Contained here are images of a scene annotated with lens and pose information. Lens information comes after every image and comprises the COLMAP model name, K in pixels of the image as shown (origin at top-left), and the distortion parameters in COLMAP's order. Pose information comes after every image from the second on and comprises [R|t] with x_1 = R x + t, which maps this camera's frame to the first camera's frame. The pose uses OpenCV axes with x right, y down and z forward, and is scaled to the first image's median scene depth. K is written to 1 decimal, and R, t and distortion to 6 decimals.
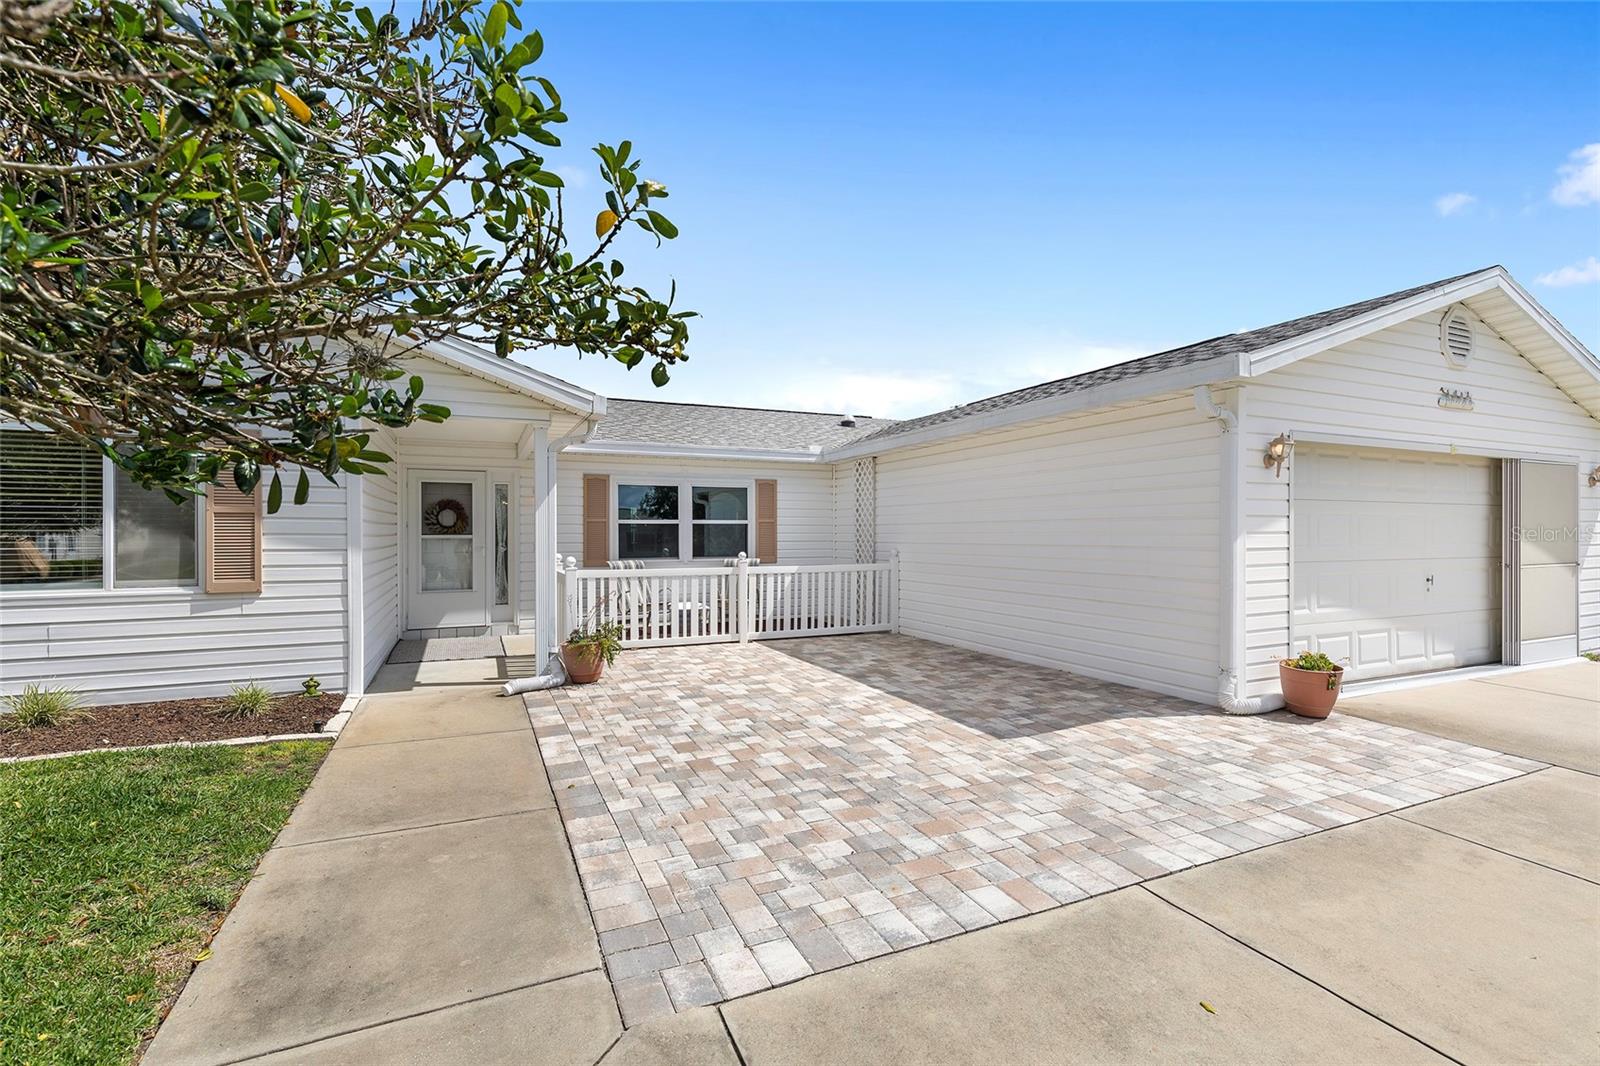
lens RADIAL K [[708.9, 0, 800.0], [0, 708.9, 533.0], [0, 0, 1]] dist [-0.003435, -0.000410]
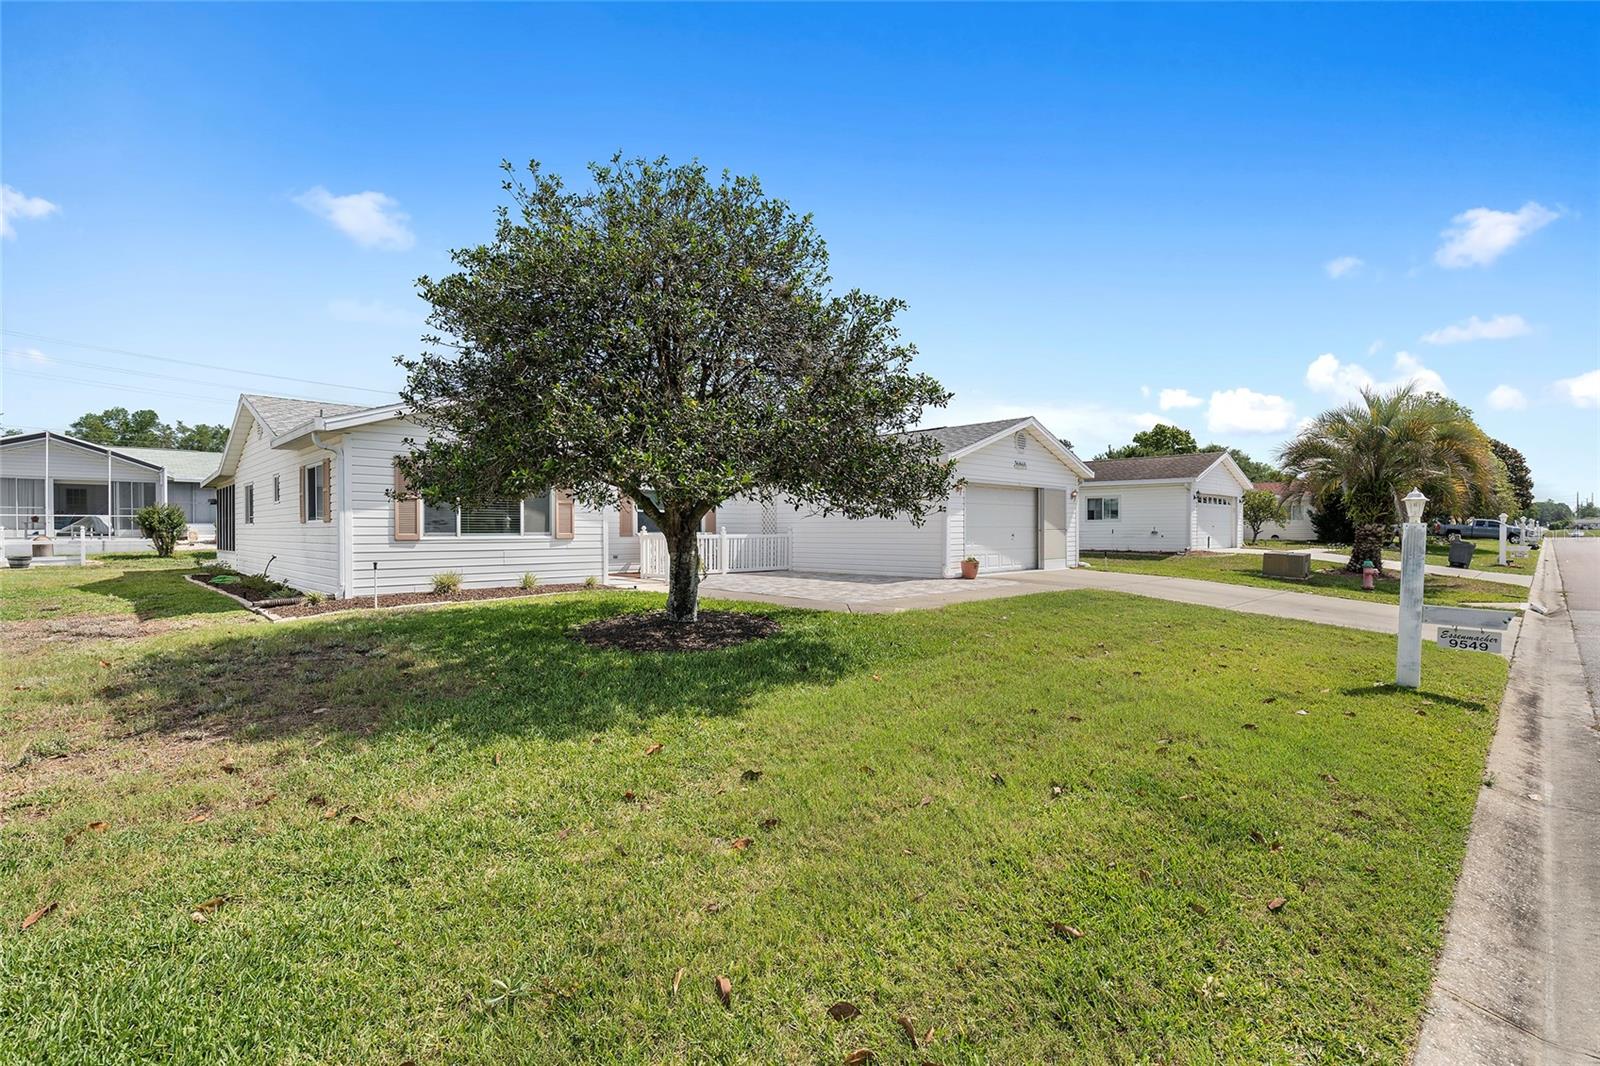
lens RADIAL K [[708.9, 0, 800.0], [0, 708.9, 533.0], [0, 0, 1]] dist [-0.003435, -0.000410]
pose [[0.935997, -0.002410, 0.351999, -0.629662], [0.002079, 0.999997, 0.001318, 0.046353], [-0.352001, -0.000502, 0.935999, -0.973593]]
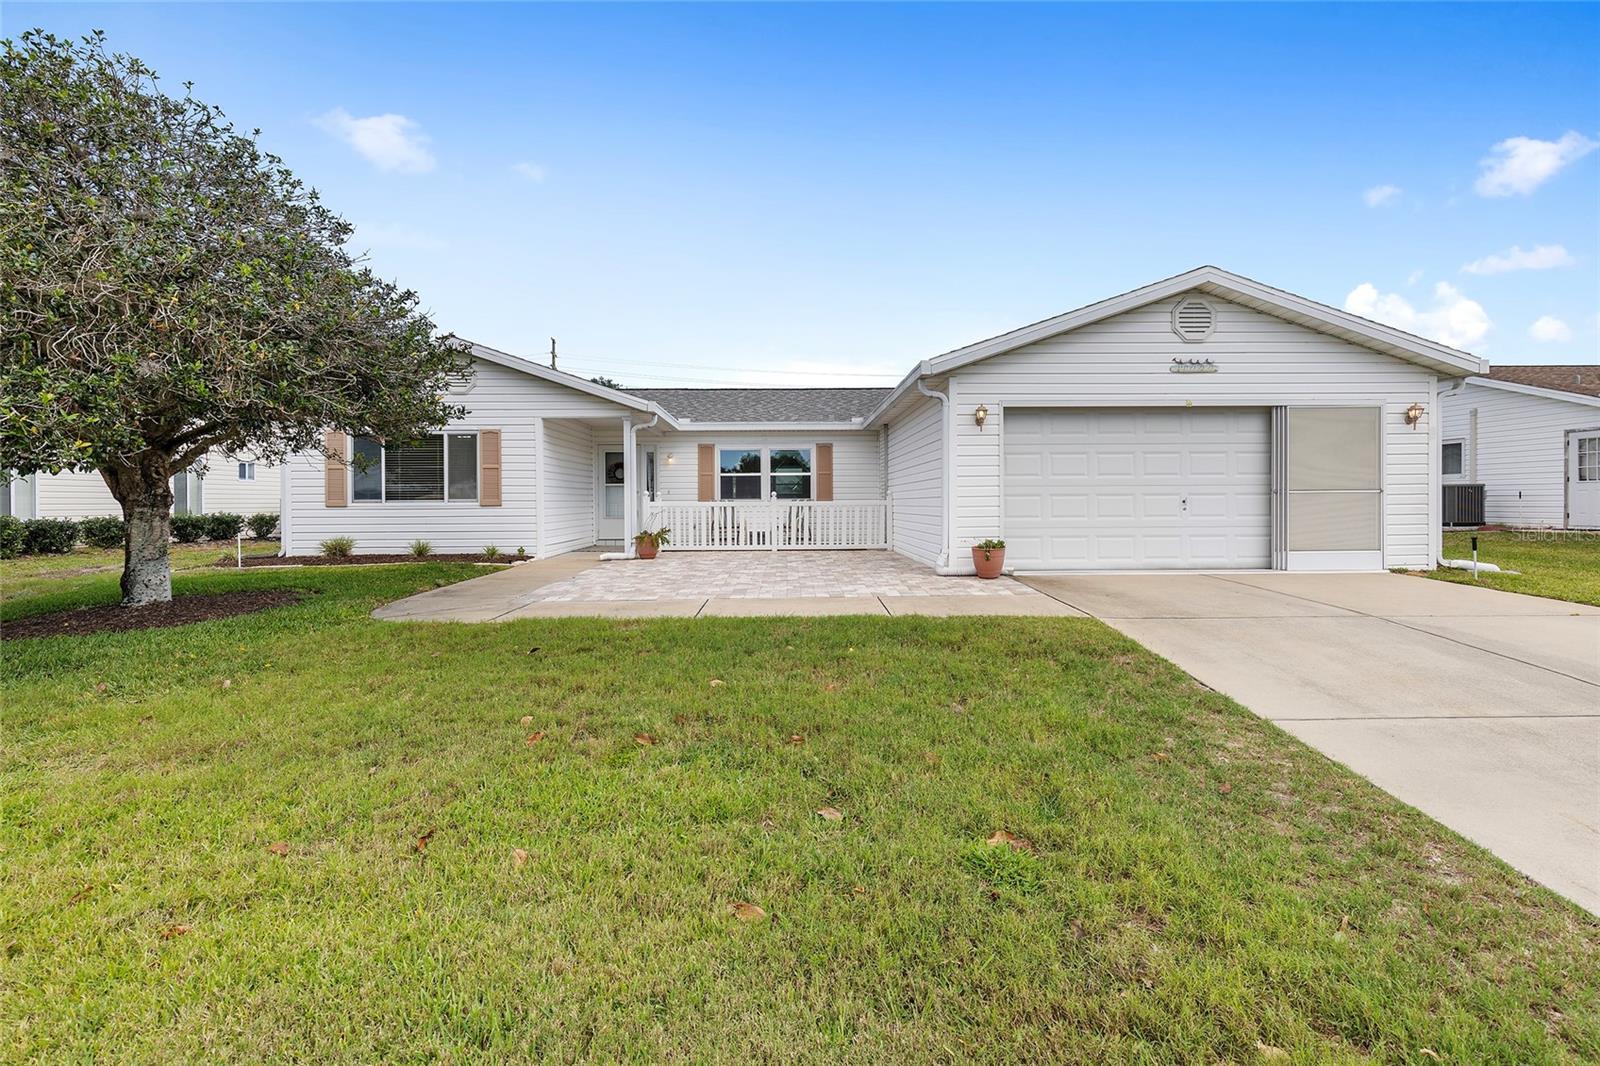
lens RADIAL K [[712.8, 0, 827.2], [0, 712.8, 451.5], [0, 0, 1]] dist [0.011808, -0.000101]
pose [[0.922145, -0.032609, -0.385467, 0.700068], [0.006157, 0.997552, -0.069660, 0.054658], [0.386795, 0.061863, 0.920088, -0.441642]]
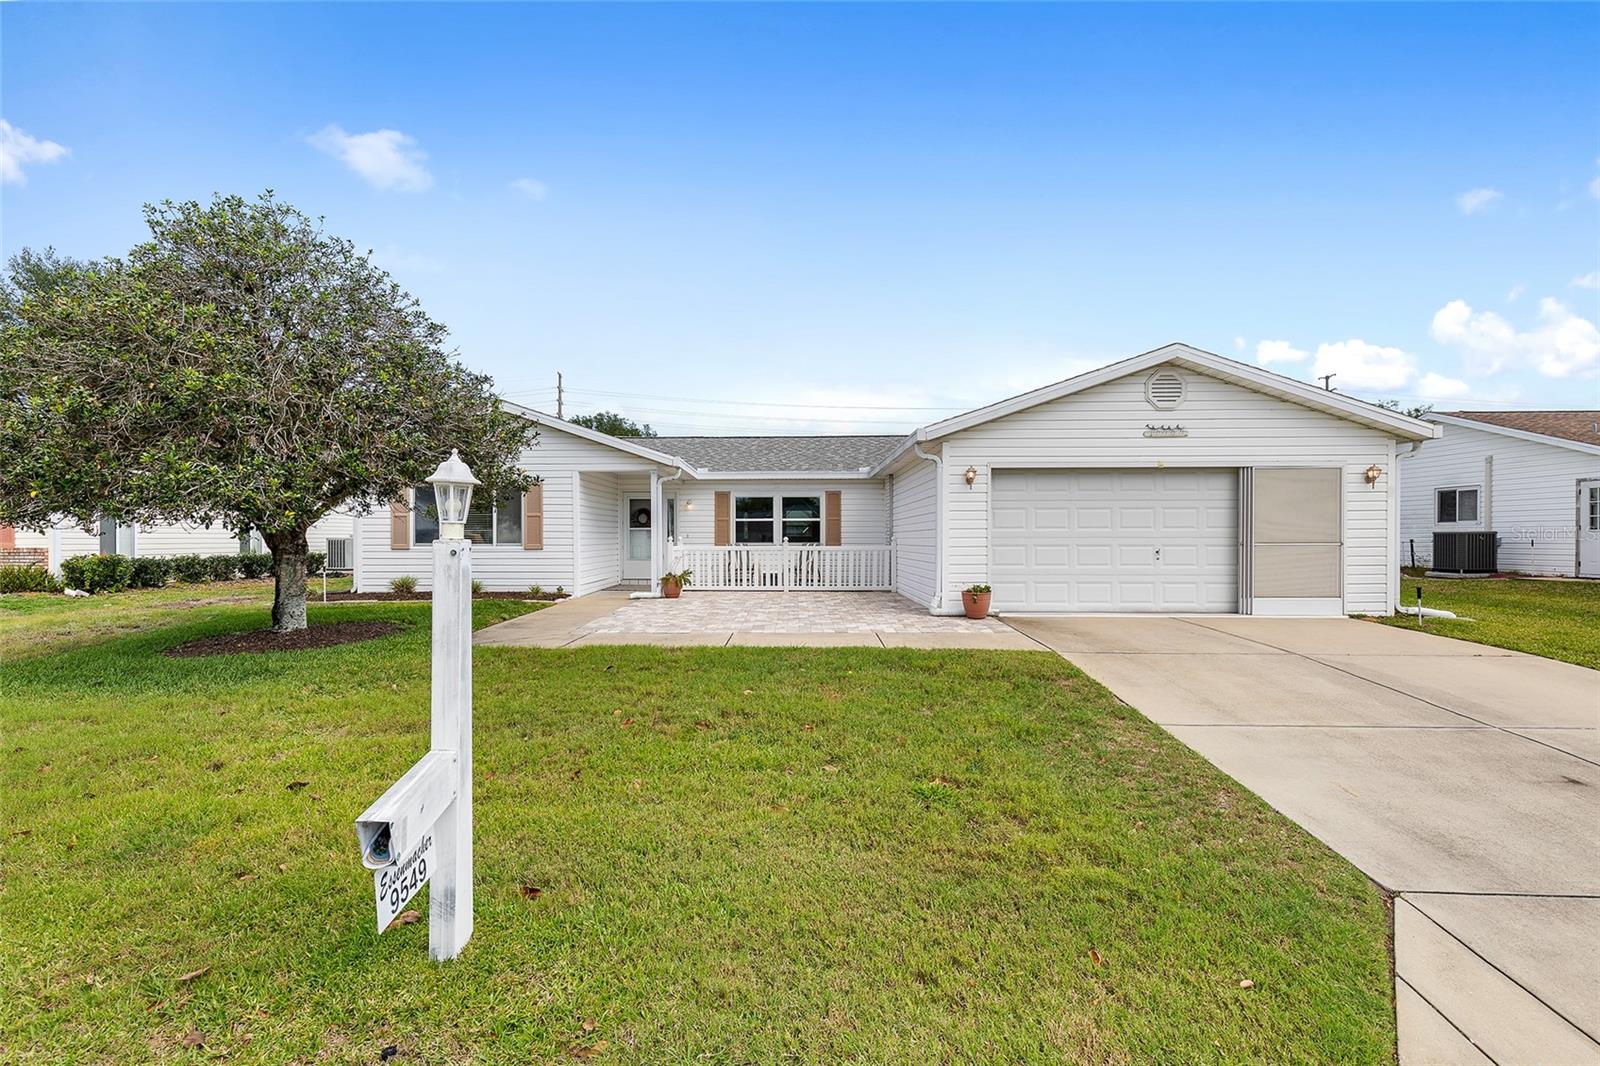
lens RADIAL K [[748.4, 0, 800.0], [0, 748.4, 533.0], [0, 0, 1]] dist [0.022849, -0.000102]
pose [[0.901252, -0.002711, -0.433287, 0.793027], [-0.000021, 0.999980, -0.006300, 0.032366], [0.433295, 0.005686, 0.901234, -0.643644]]
